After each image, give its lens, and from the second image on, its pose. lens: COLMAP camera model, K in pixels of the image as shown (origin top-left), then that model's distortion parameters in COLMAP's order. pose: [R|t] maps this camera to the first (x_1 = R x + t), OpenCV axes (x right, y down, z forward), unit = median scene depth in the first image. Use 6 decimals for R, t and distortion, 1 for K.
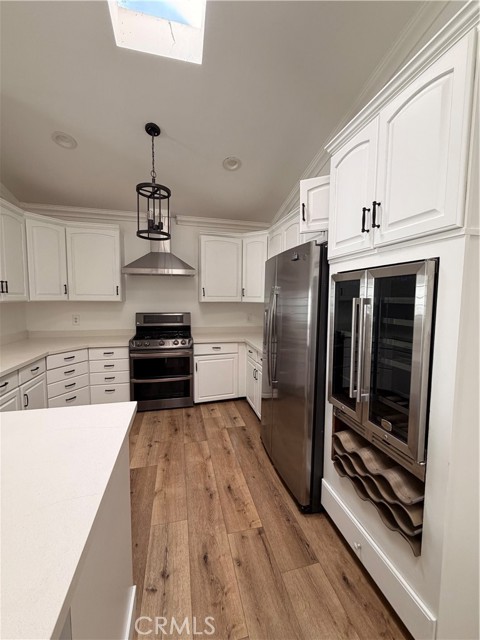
lens RADIAL K [[254.8, 0, 239.8], [0, 254.8, 318.1], [0, 0, 1]] dist [0.003110, -0.000030]
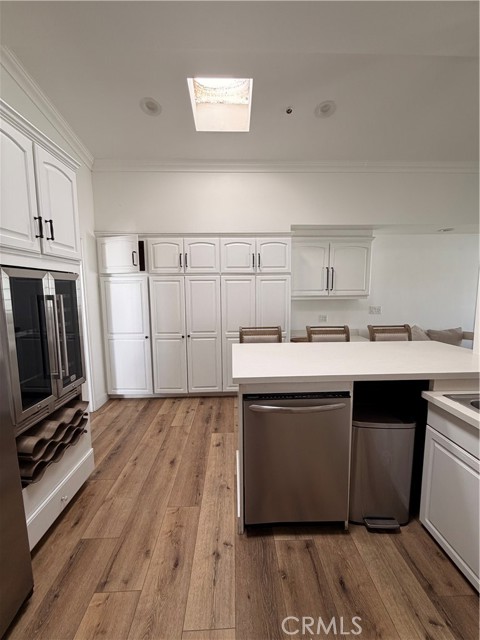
lens RADIAL K [[254.8, 0, 239.2], [0, 254.8, 318.7], [0, 0, 1]] dist [0.003110, -0.000030]
pose [[-0.977595, -0.023599, 0.209168, -0.572129], [0.016230, 0.982287, 0.186679, -0.159748], [-0.209868, 0.185891, -0.959896, 1.779648]]
